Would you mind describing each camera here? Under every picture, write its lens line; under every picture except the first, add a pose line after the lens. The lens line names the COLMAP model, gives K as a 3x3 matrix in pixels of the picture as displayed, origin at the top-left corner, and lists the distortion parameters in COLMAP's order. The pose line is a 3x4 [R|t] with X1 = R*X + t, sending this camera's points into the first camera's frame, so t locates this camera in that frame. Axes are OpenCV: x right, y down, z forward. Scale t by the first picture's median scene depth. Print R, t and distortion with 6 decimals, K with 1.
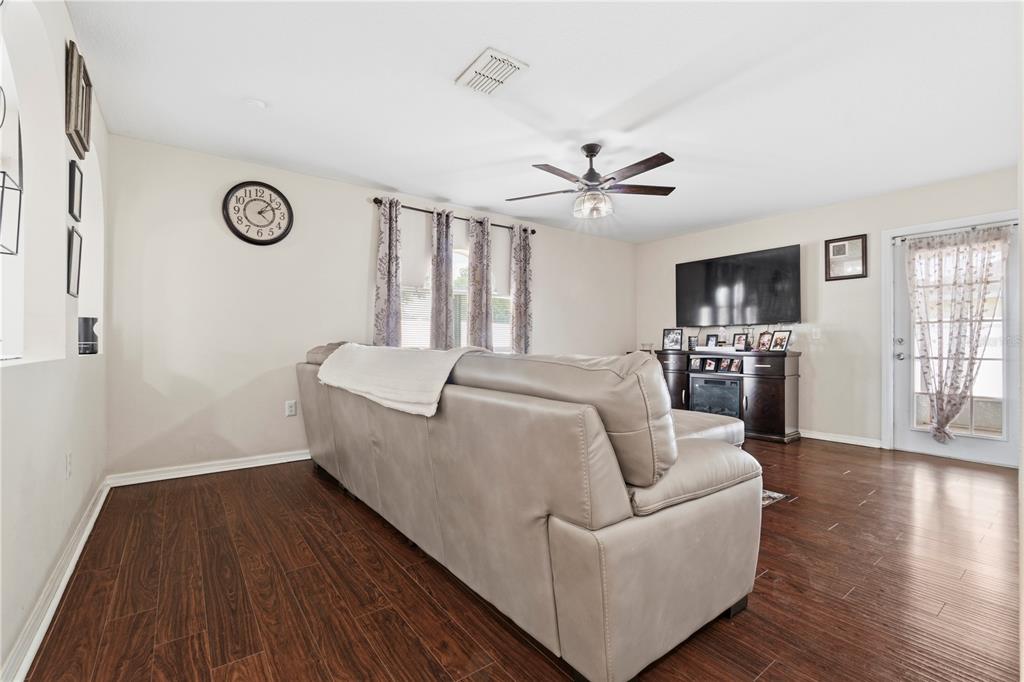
lens RADIAL K [[441.1, 0, 512.0], [0, 441.1, 341.0], [0, 0, 1]] dist [0.003338, 0.000376]
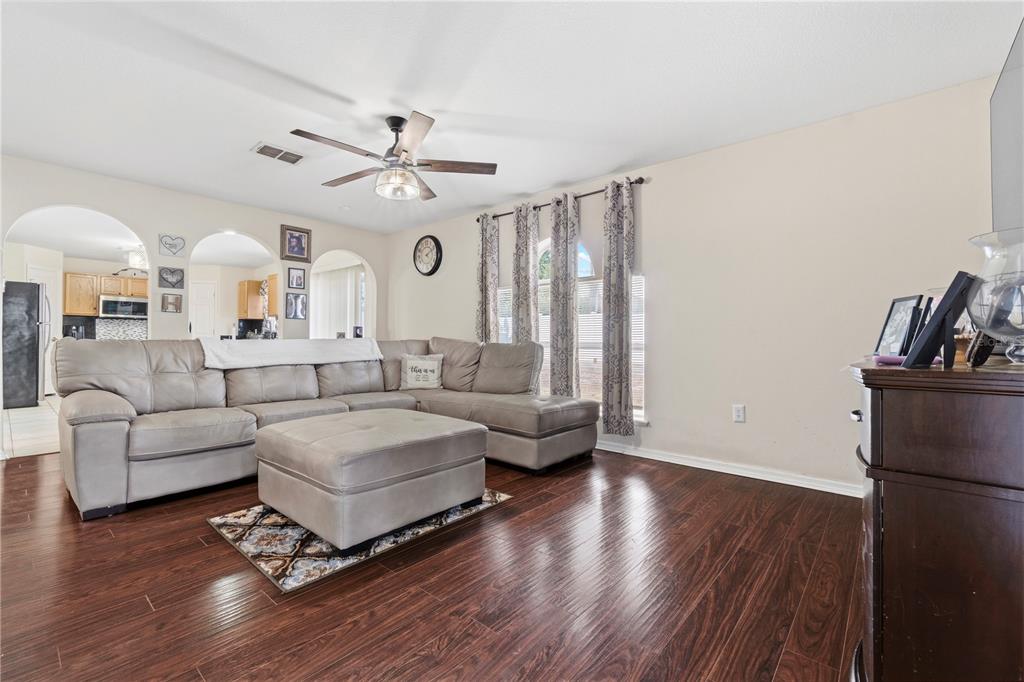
lens RADIAL K [[442.4, 0, 507.4], [0, 442.4, 339.4], [0, 0, 1]] dist [-0.002198, 0.000195]
pose [[0.207731, 0.001307, -0.978185, 0.835246], [0.003680, 0.999991, 0.002118, 0.005370], [0.978179, -0.004039, 0.207724, 0.773834]]
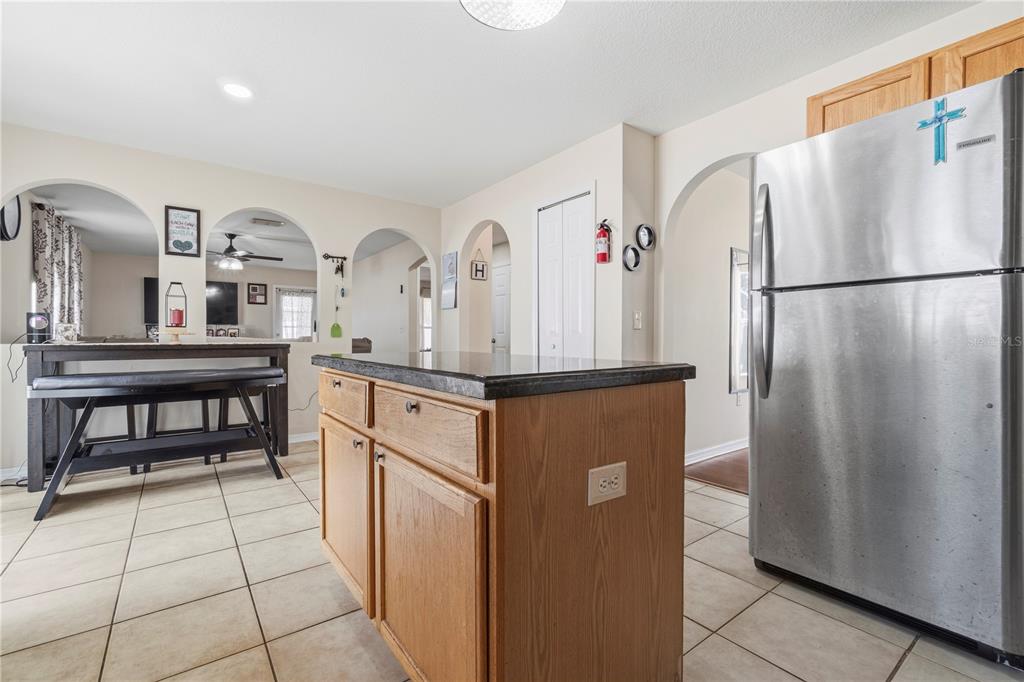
lens RADIAL K [[442.4, 0, 507.4], [0, 442.4, 339.4], [0, 0, 1]] dist [-0.002198, 0.000195]
pose [[0.010925, -0.007516, 0.999912, -1.299361], [-0.008464, 0.999935, 0.007608, -0.002513], [-0.999904, -0.008546, 0.010861, -0.181862]]
